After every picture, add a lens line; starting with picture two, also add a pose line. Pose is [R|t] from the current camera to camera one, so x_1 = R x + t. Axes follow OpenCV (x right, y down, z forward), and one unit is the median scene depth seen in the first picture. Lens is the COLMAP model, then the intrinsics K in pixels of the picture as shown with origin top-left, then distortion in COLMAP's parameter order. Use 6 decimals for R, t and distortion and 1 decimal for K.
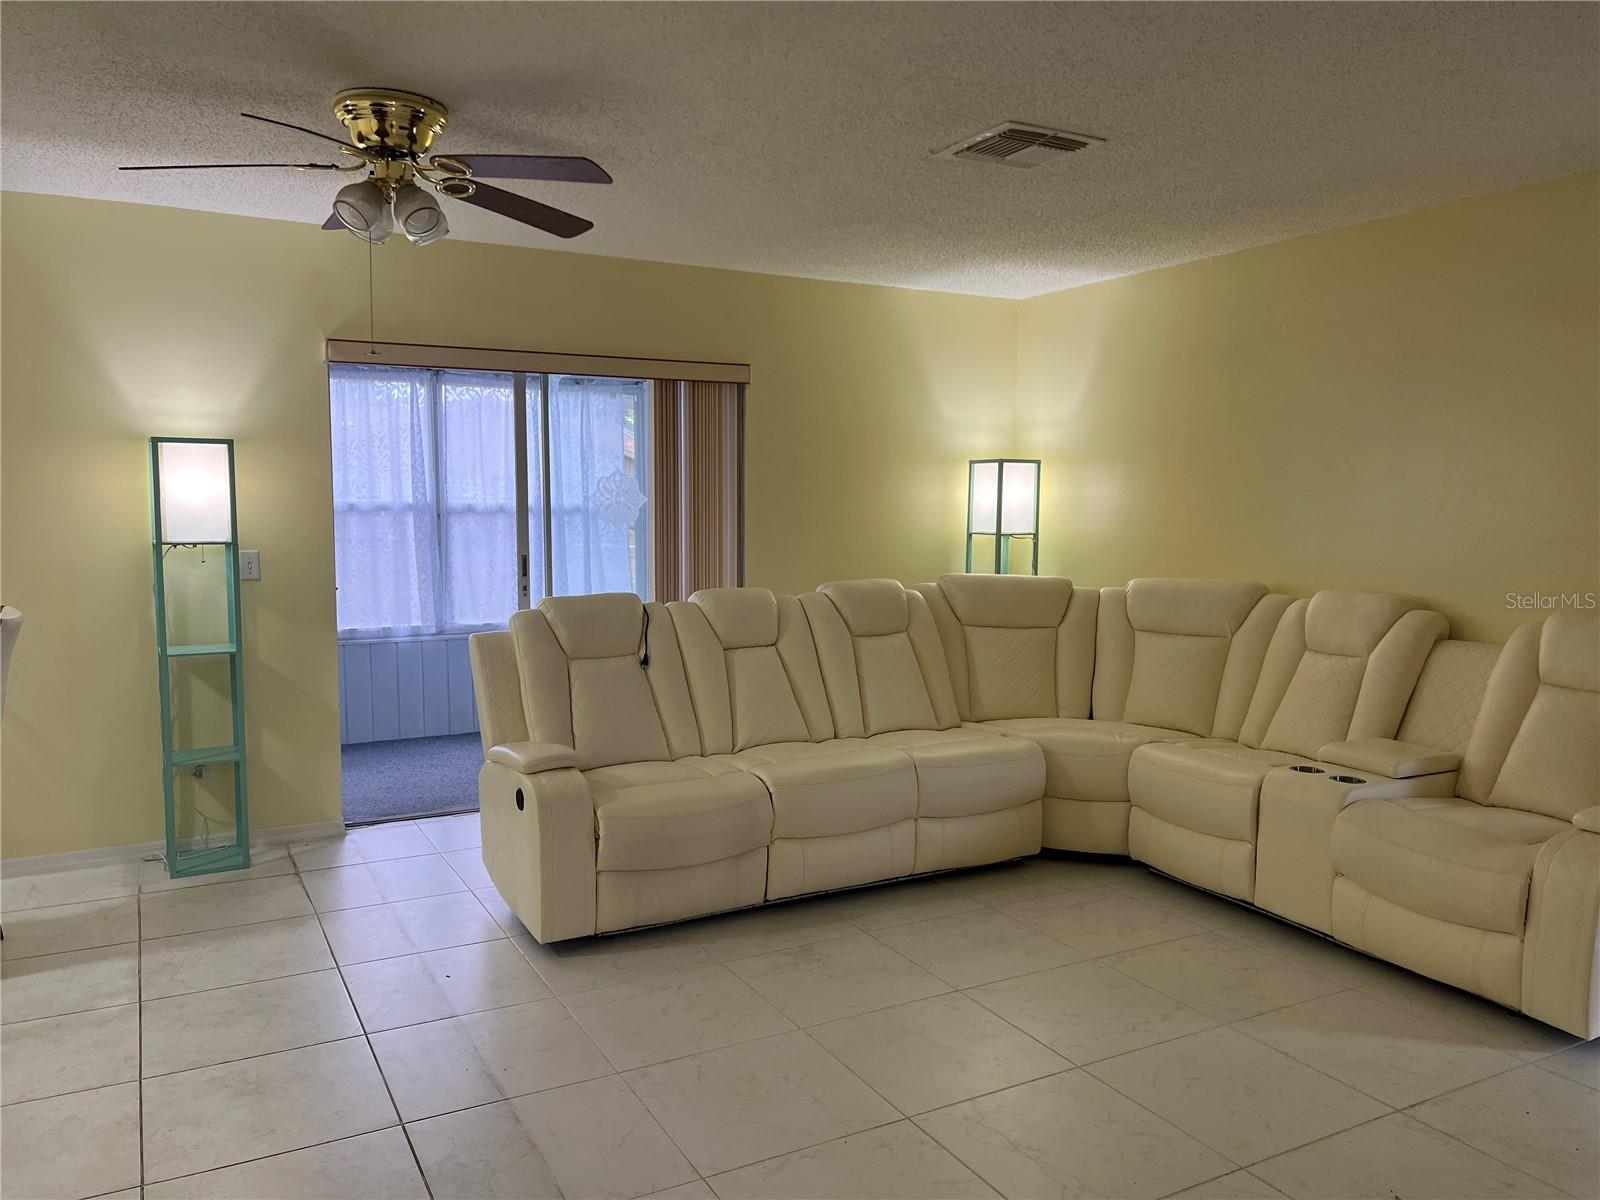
lens RADIAL K [[1197.5, 0, 792.9], [0, 1197.5, 609.8], [0, 0, 1]] dist [0.073458, -0.102928]
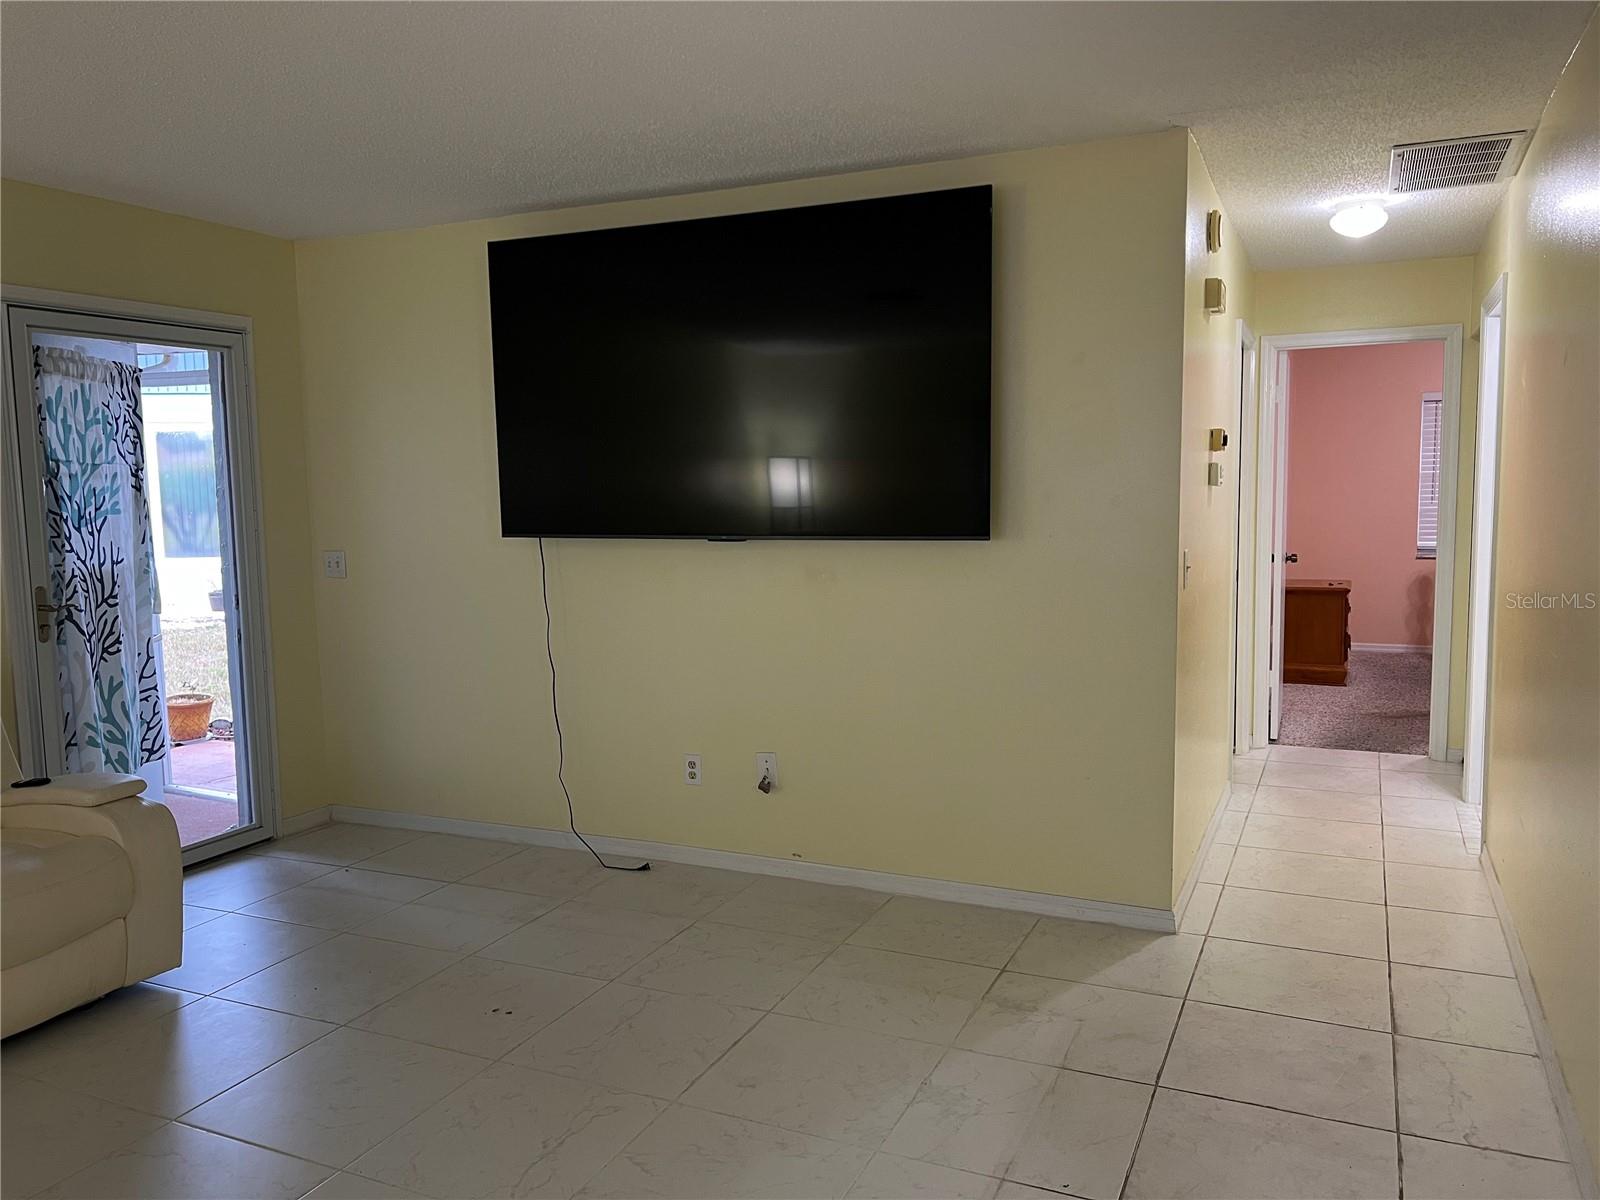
lens RADIAL K [[1205.3, 0, 800.0], [0, 1205.3, 600.0], [0, 0, 1]] dist [0.068928, -0.068326]
pose [[-0.611831, -0.080498, 0.786881, -0.463404], [0.084250, 0.982517, 0.166020, -0.102753], [-0.786489, 0.167870, -0.594353, 0.896406]]
